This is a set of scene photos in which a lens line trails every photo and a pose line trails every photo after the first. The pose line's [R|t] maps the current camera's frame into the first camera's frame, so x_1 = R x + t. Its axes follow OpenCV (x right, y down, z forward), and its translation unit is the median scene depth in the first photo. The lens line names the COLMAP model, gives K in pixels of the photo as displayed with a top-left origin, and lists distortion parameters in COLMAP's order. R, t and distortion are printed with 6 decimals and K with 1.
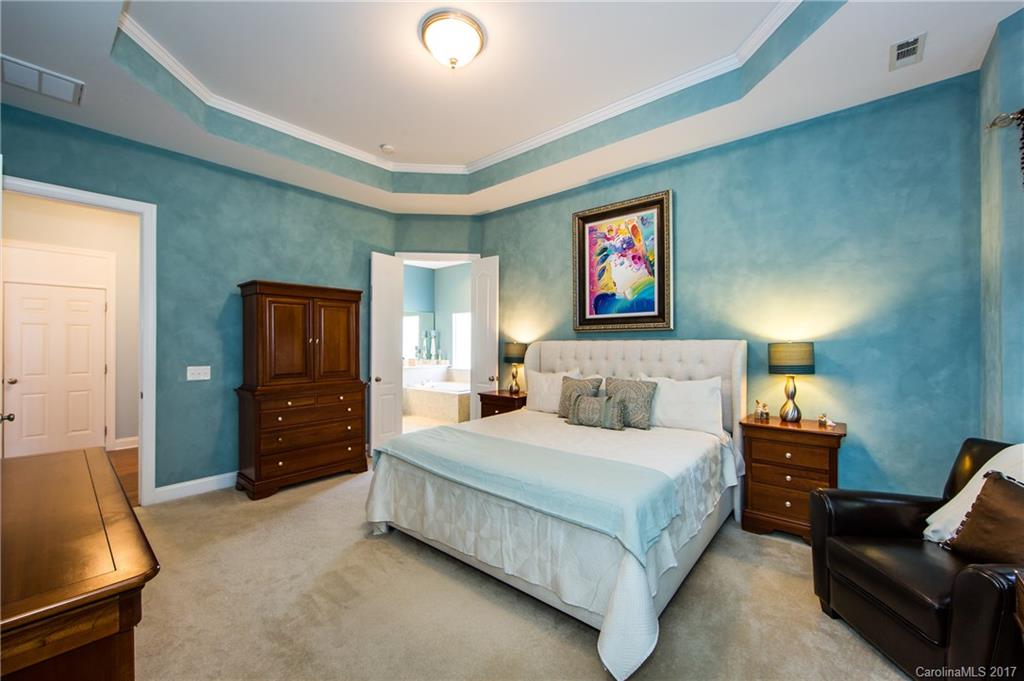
lens RADIAL K [[405.5, 0, 511.5], [0, 405.5, 344.0], [0, 0, 1]] dist [-0.000961, 0.000633]
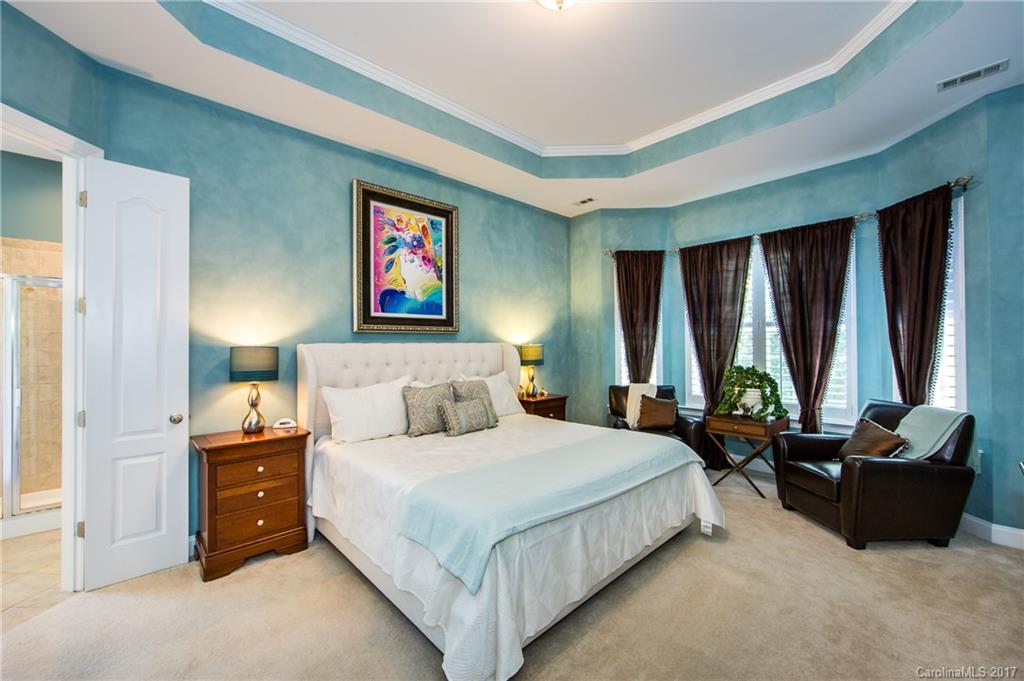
lens RADIAL K [[405.5, 0, 511.7], [0, 405.5, 342.4], [0, 0, 1]] dist [-0.000961, 0.000633]
pose [[0.109994, 0.013866, 0.993835, -0.631626], [0.017468, 0.999721, -0.015882, 0.008195], [-0.993779, 0.019108, 0.109722, 0.675916]]
